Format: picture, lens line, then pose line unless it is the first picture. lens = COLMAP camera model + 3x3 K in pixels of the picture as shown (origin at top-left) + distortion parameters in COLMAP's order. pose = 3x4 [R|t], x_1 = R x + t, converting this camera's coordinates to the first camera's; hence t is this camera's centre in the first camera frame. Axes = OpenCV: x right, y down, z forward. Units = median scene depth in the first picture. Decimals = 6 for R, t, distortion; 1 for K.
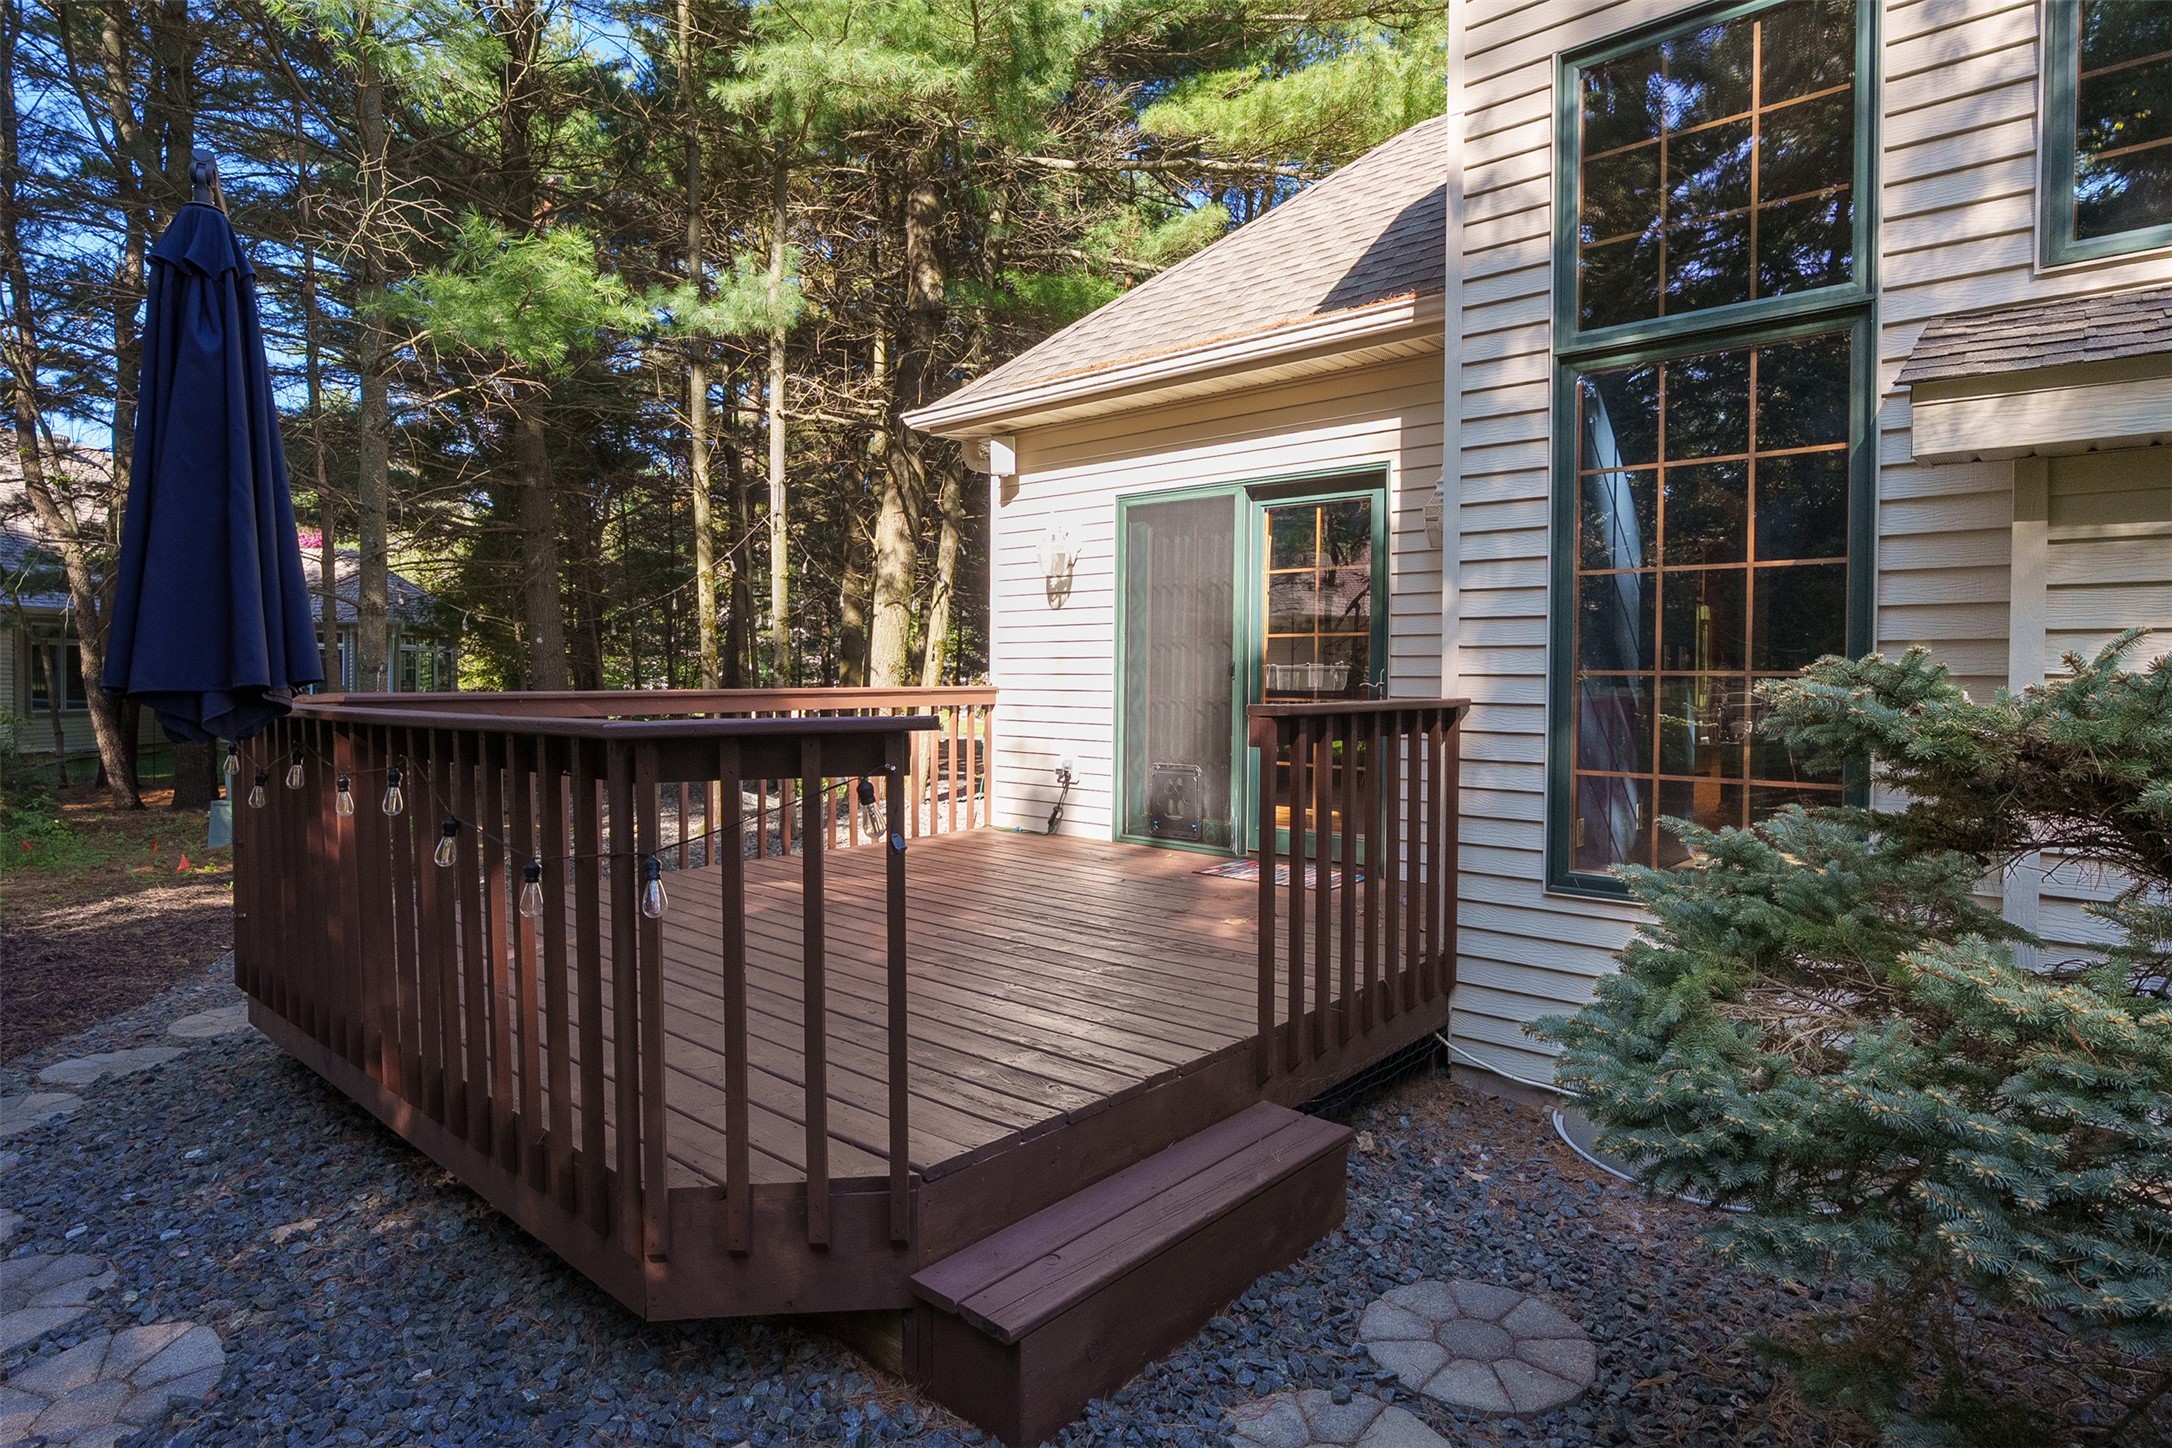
lens RADIAL K [[1126.7, 0, 1086.0], [0, 1126.7, 724.0], [0, 0, 1]] dist [-0.000509, -0.000012]
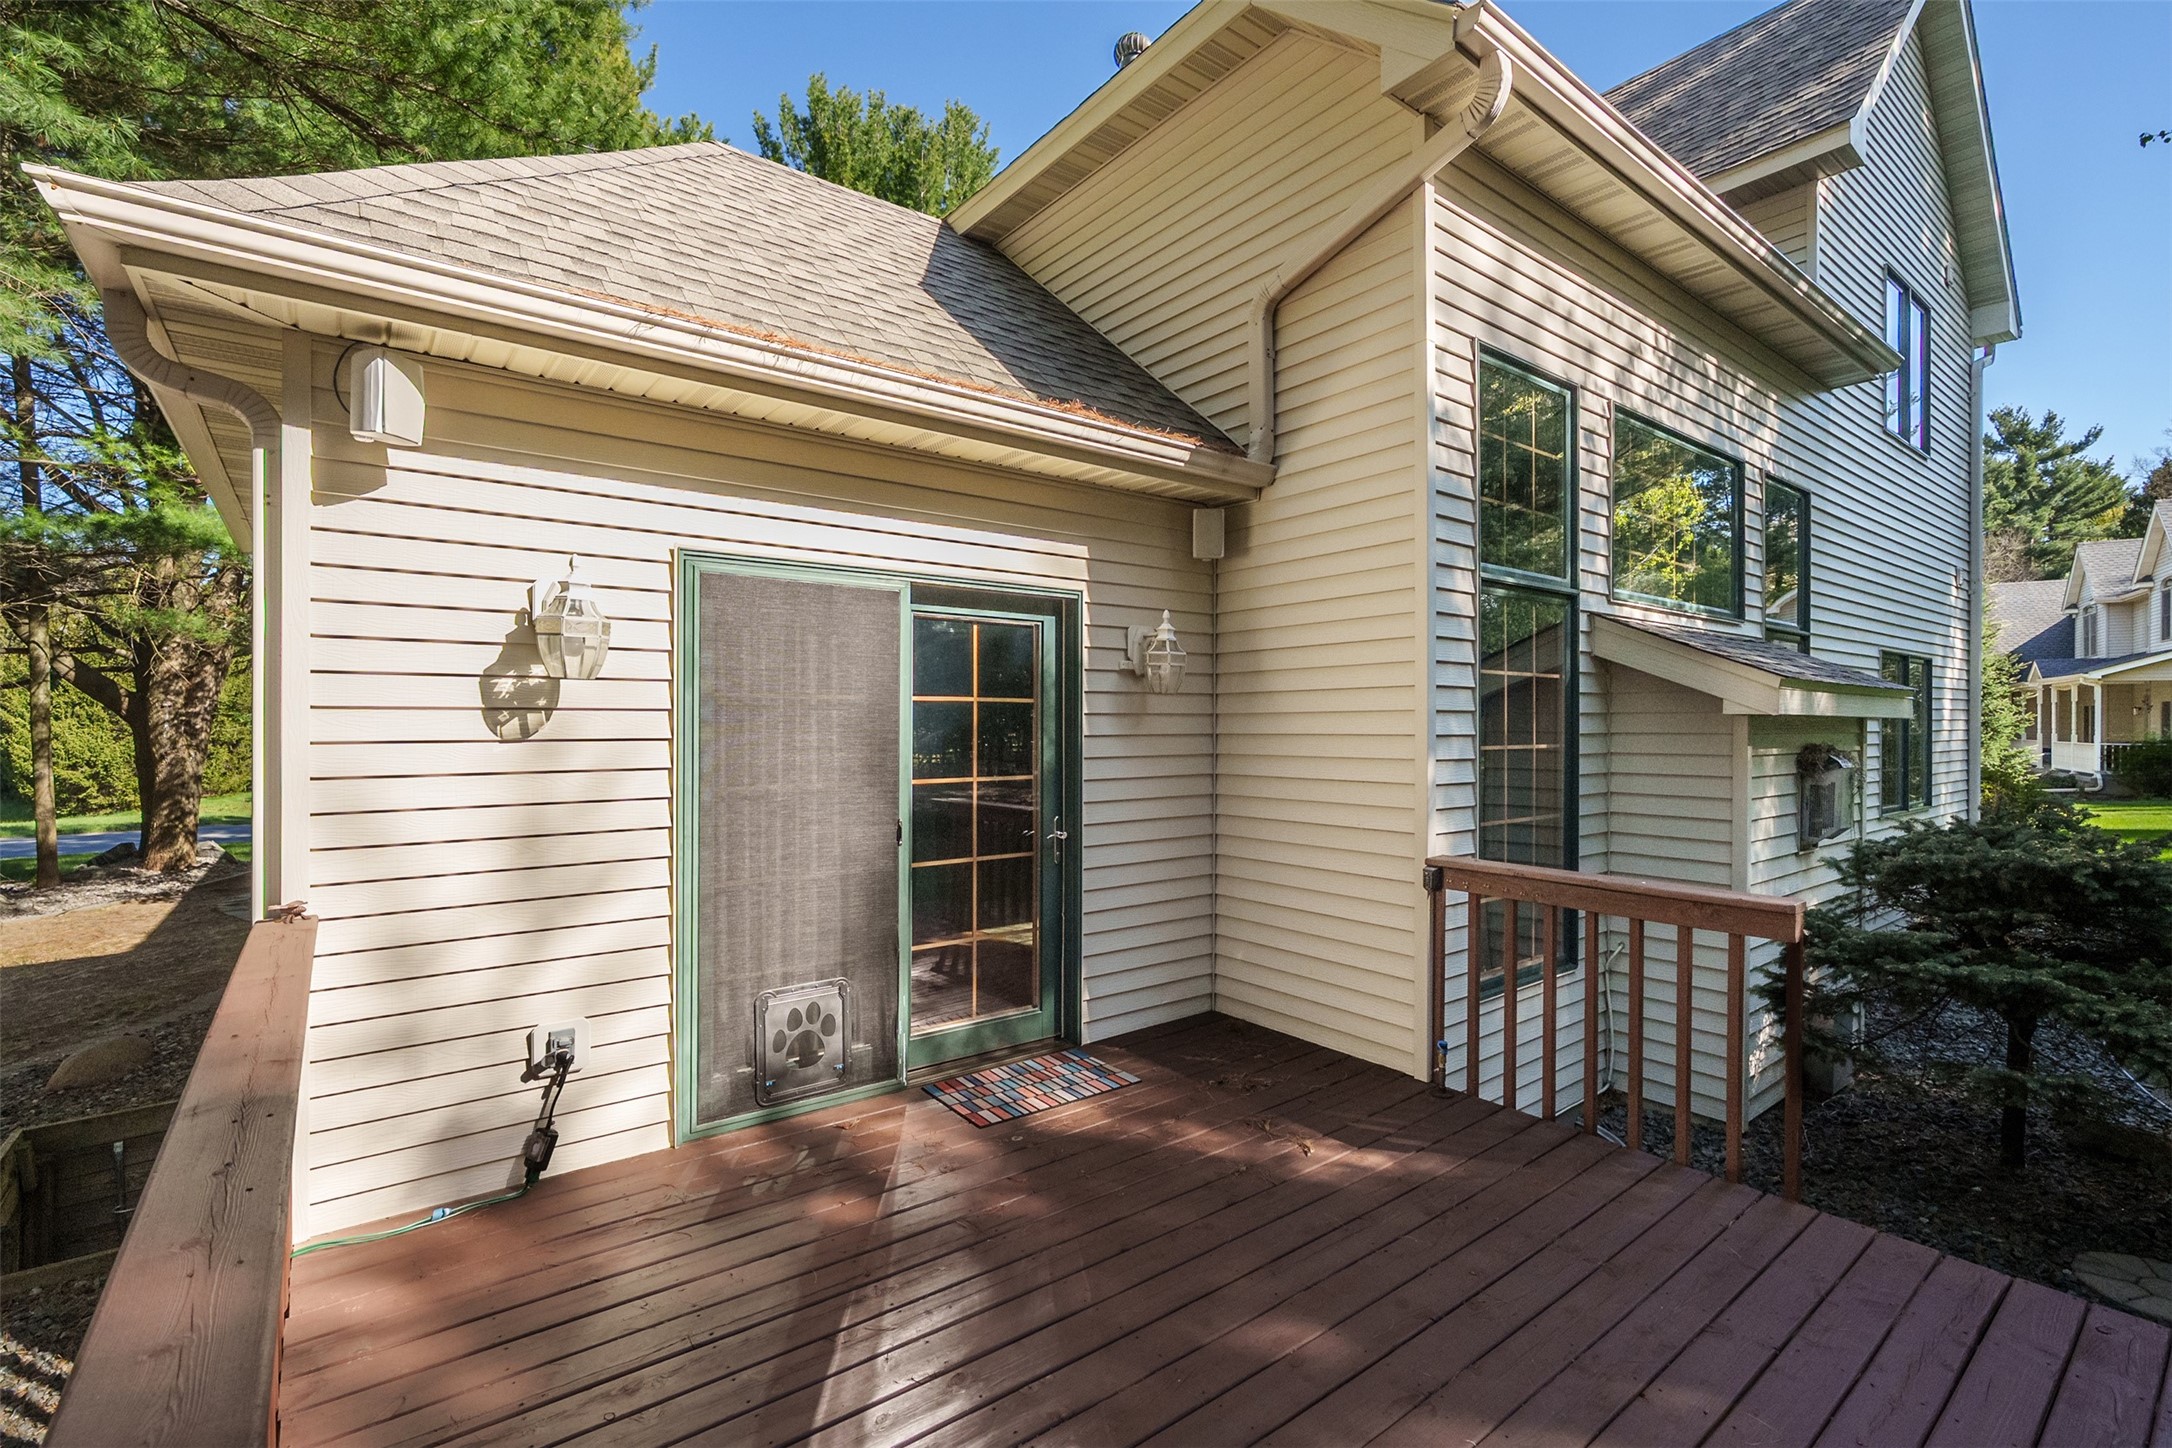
lens RADIAL K [[980.6, 0, 1086.0], [0, 980.6, 724.0], [0, 0, 1]] dist [-0.001203, -0.000225]
pose [[0.200950, -0.014137, 0.979500, -0.428729], [0.040496, 0.999161, 0.006113, -0.107670], [-0.978764, 0.038437, 0.201354, 0.698465]]
